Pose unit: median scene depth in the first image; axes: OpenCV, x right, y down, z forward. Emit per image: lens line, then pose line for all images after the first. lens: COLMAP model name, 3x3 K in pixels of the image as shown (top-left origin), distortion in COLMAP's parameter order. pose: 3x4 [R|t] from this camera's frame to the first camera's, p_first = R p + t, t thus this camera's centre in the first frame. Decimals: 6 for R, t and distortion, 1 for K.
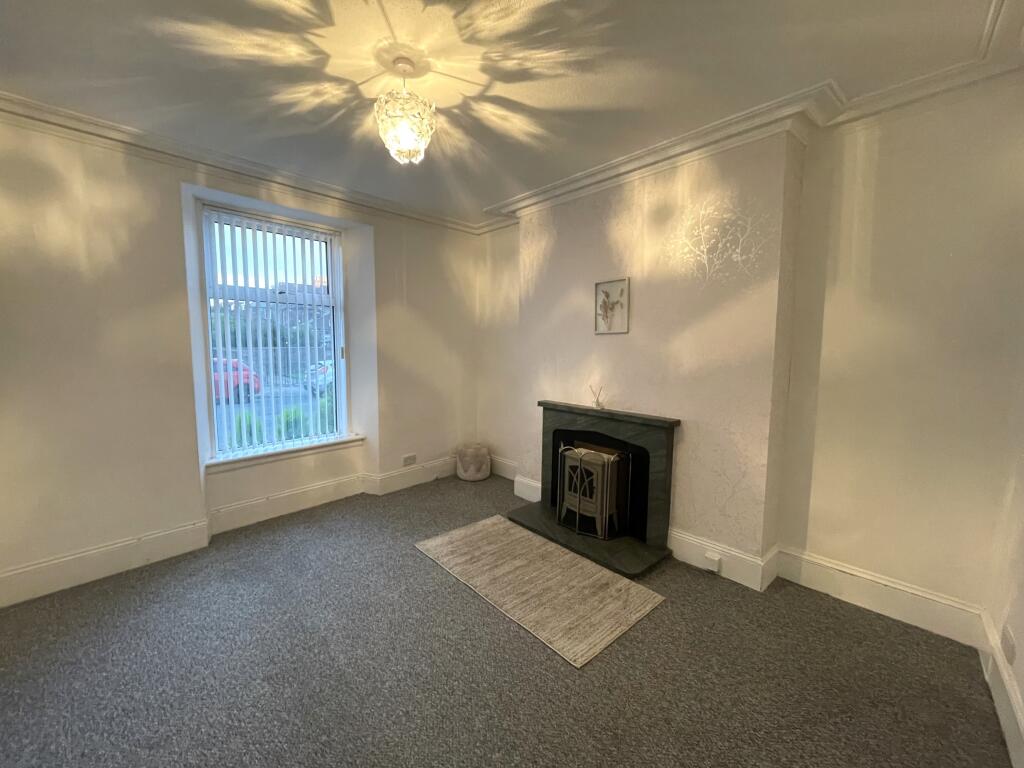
lens RADIAL K [[415.0, 0, 509.4], [0, 415.0, 384.2], [0, 0, 1]] dist [-0.001555, -0.000484]
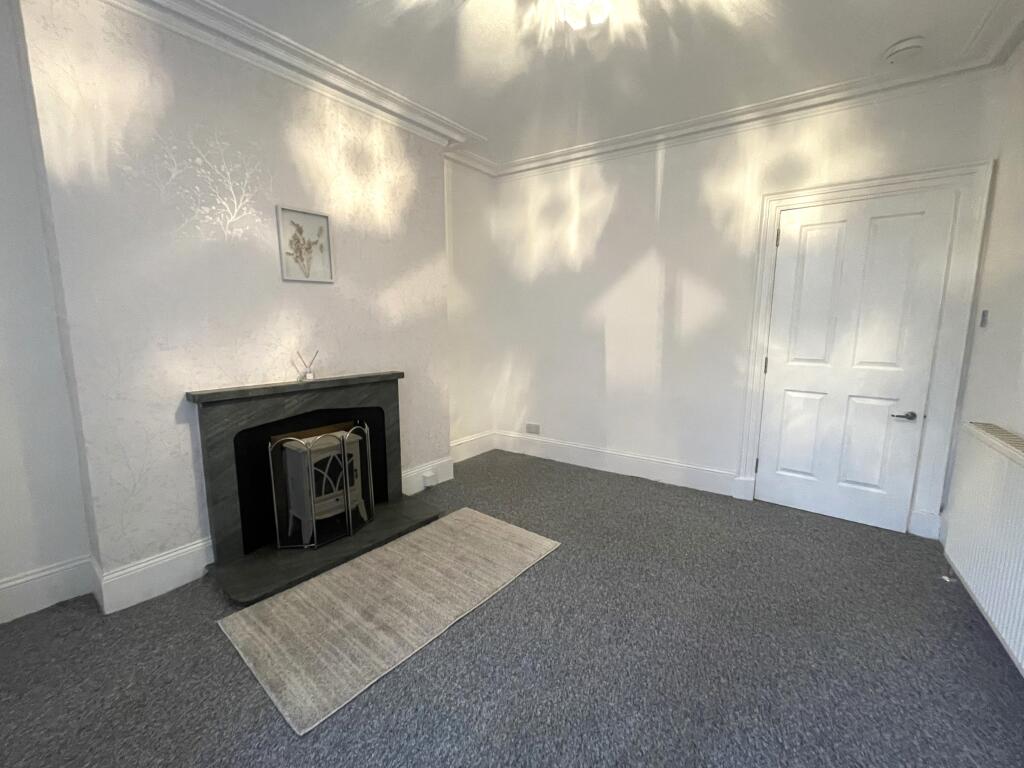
lens RADIAL K [[415.0, 0, 509.5], [0, 415.0, 382.8], [0, 0, 1]] dist [-0.001555, -0.000484]
pose [[-0.155728, -0.146557, 0.976867, -0.627475], [0.096357, 0.981962, 0.162683, -0.027600], [-0.983089, 0.119462, -0.138798, 0.792410]]
